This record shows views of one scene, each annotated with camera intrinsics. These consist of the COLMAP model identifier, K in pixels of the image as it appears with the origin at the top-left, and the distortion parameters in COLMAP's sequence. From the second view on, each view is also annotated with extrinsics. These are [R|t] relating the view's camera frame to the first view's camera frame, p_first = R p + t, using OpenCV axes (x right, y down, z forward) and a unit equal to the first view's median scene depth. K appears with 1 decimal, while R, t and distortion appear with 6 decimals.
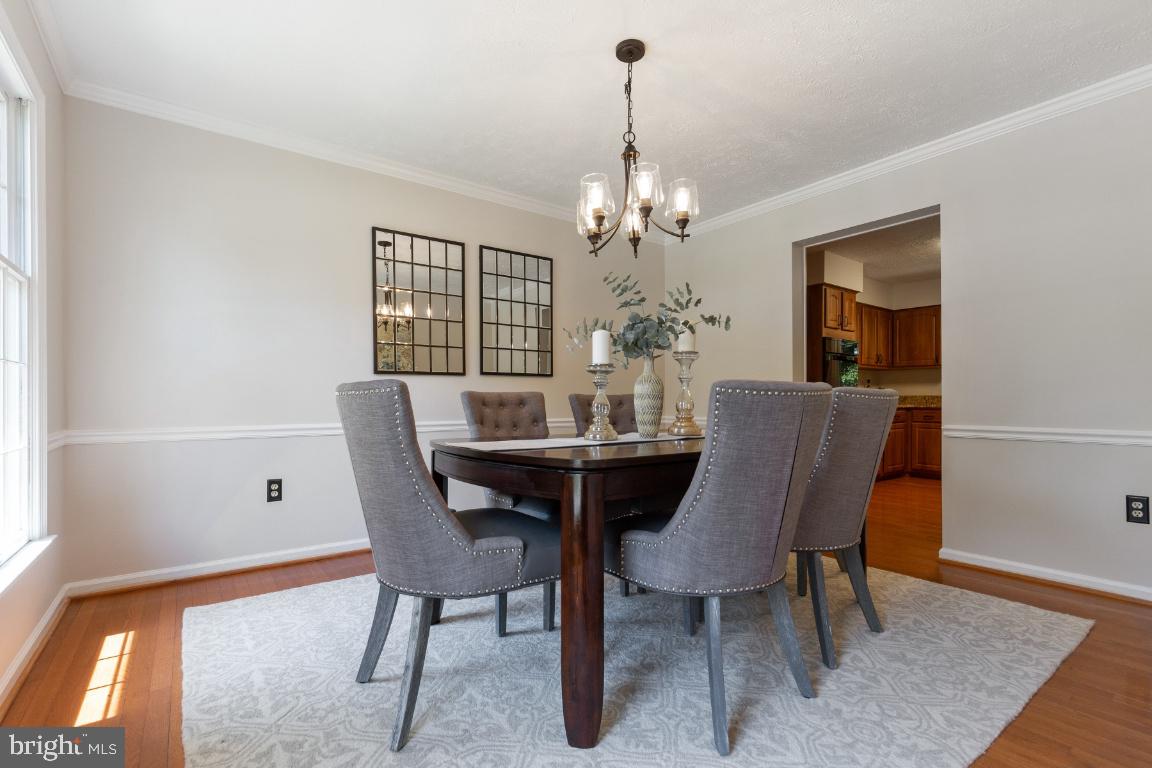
lens RADIAL K [[526.2, 0, 577.1], [0, 526.2, 393.6], [0, 0, 1]] dist [0.003600, 0.000045]
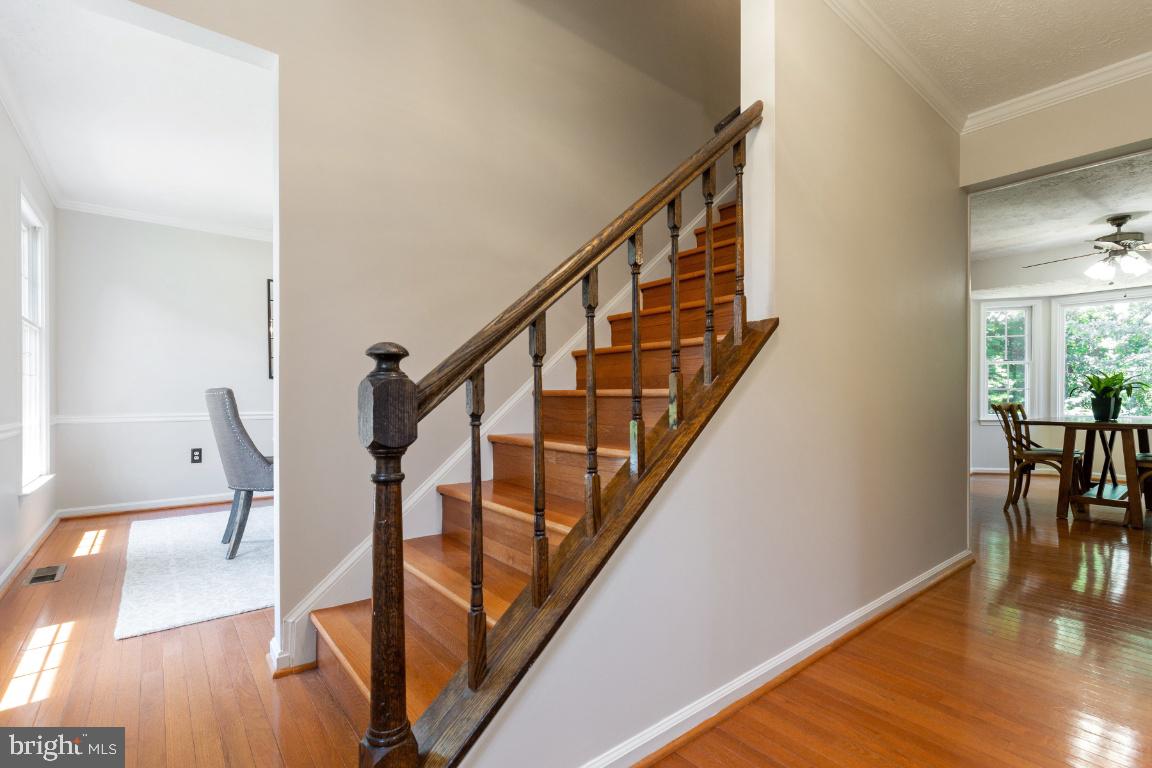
lens RADIAL K [[526.2, 0, 574.5], [0, 526.2, 388.1], [0, 0, 1]] dist [0.003600, 0.000045]
pose [[0.999301, -0.001295, 0.037349, 0.560680], [0.001187, 0.999995, 0.002919, -0.016545], [-0.037353, -0.002872, 0.999298, -0.682009]]
